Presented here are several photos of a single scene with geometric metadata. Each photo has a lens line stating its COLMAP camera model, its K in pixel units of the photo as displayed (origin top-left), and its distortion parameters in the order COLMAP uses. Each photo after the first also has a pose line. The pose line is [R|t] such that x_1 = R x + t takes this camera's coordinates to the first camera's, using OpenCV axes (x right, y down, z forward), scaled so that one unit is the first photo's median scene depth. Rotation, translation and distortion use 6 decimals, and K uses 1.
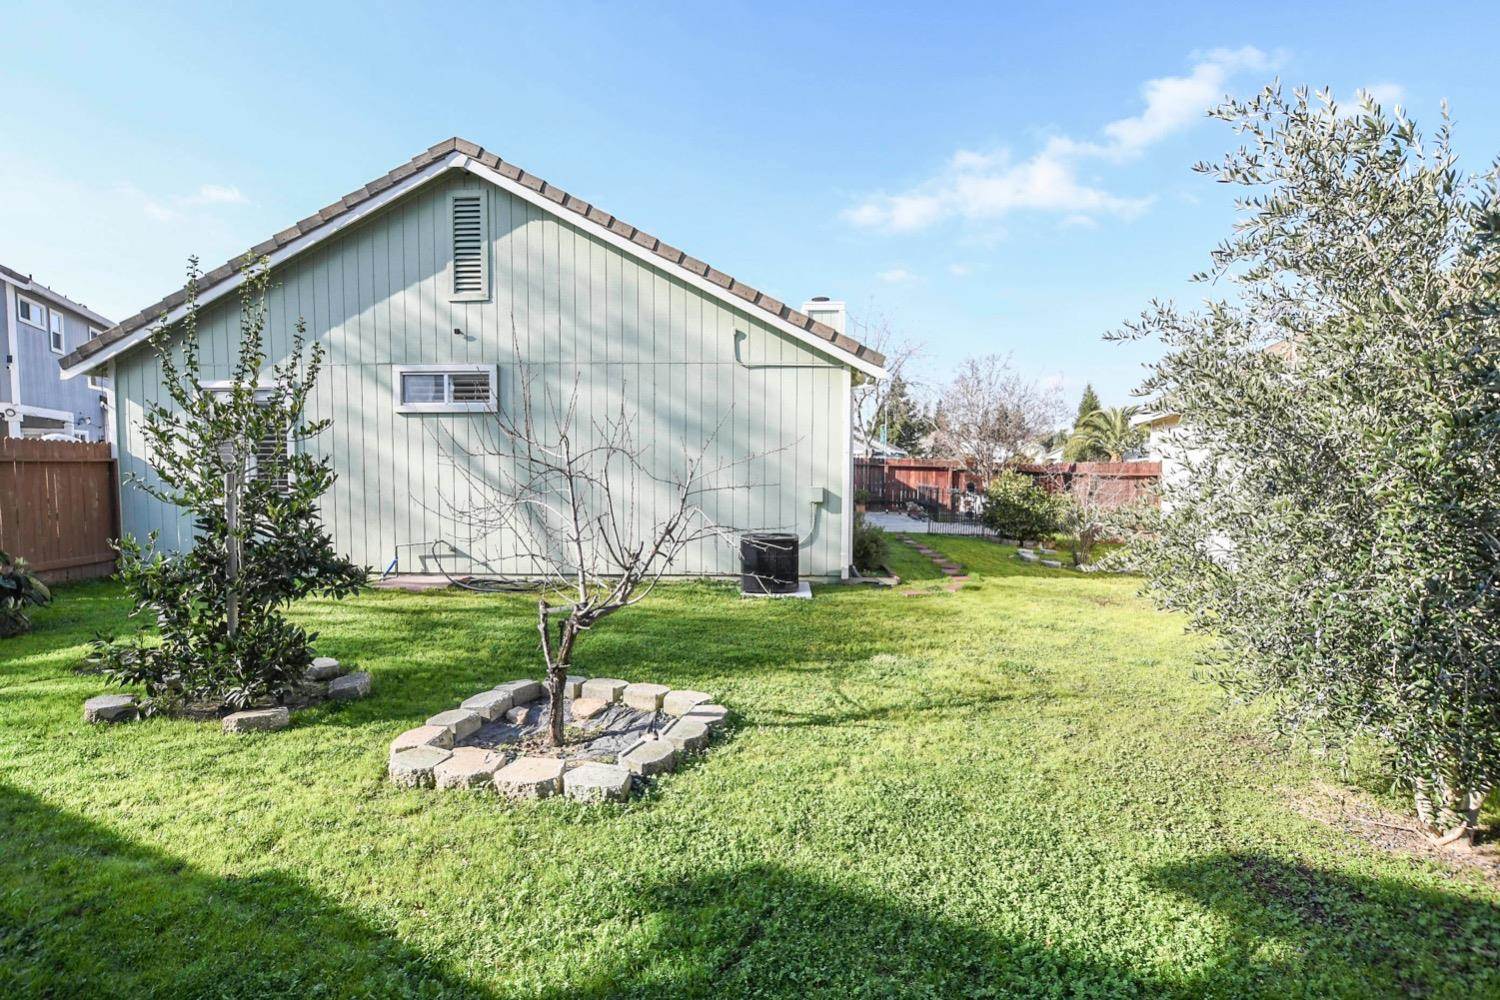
lens RADIAL K [[636.4, 0, 750.1], [0, 636.4, 526.7], [0, 0, 1]] dist [-0.016469, -0.000079]
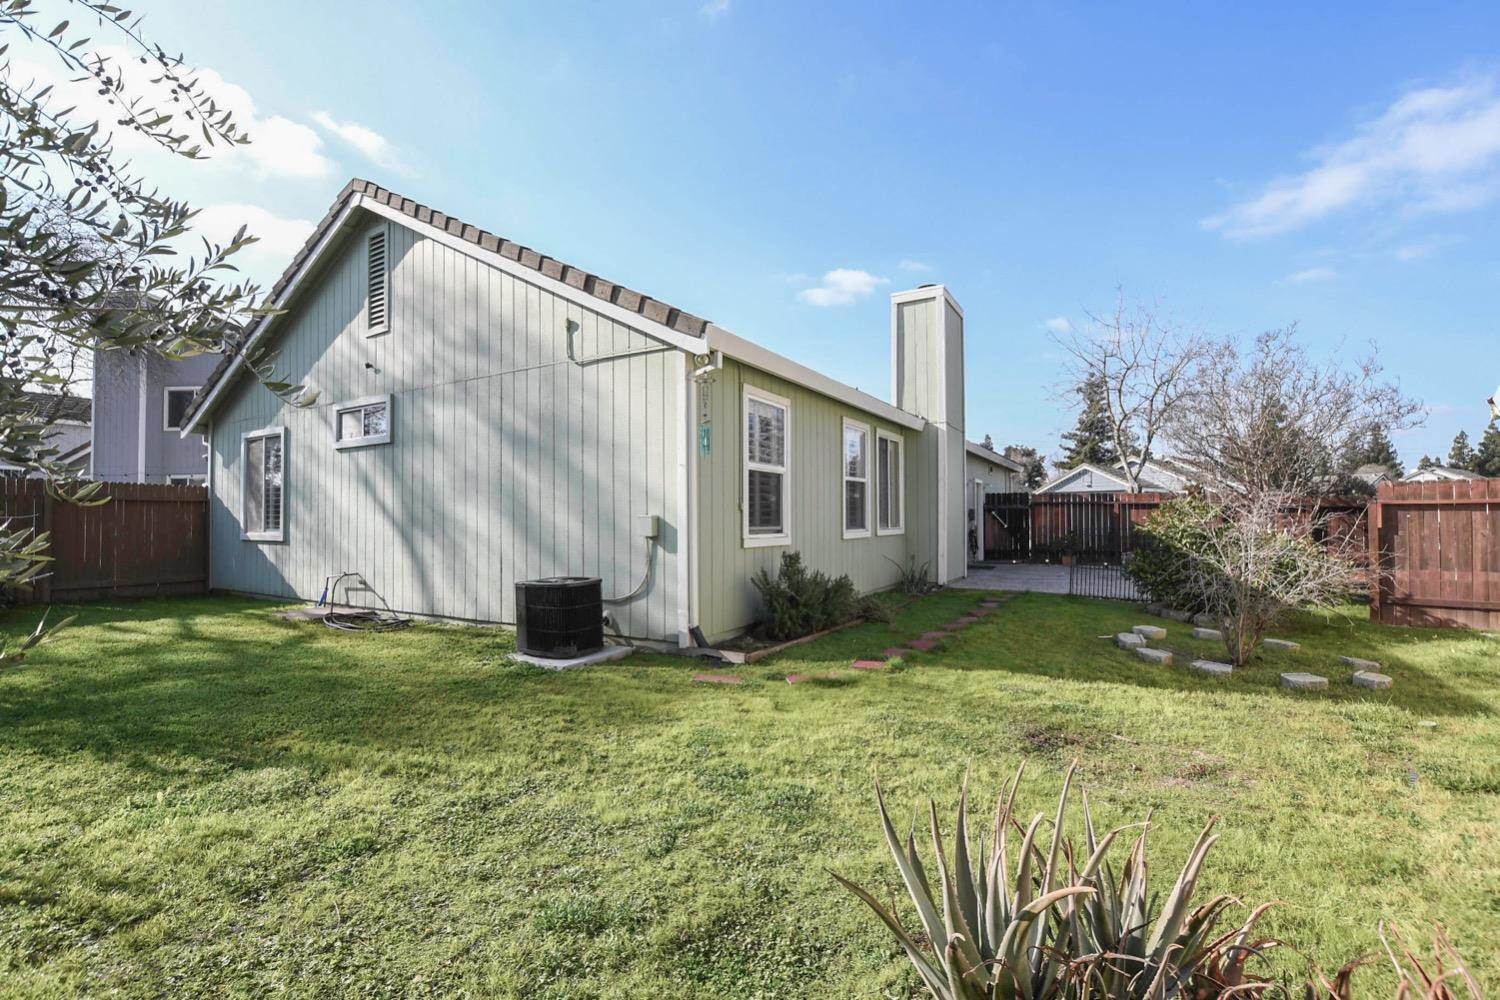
lens RADIAL K [[651.8, 0, 753.5], [0, 651.8, 523.8], [0, 0, 1]] dist [-0.020194, -0.000176]
pose [[0.875201, -0.005092, -0.483732, 0.569526], [-0.036842, 0.996339, -0.077147, -0.000347], [0.482354, 0.085341, 0.871809, 0.417449]]
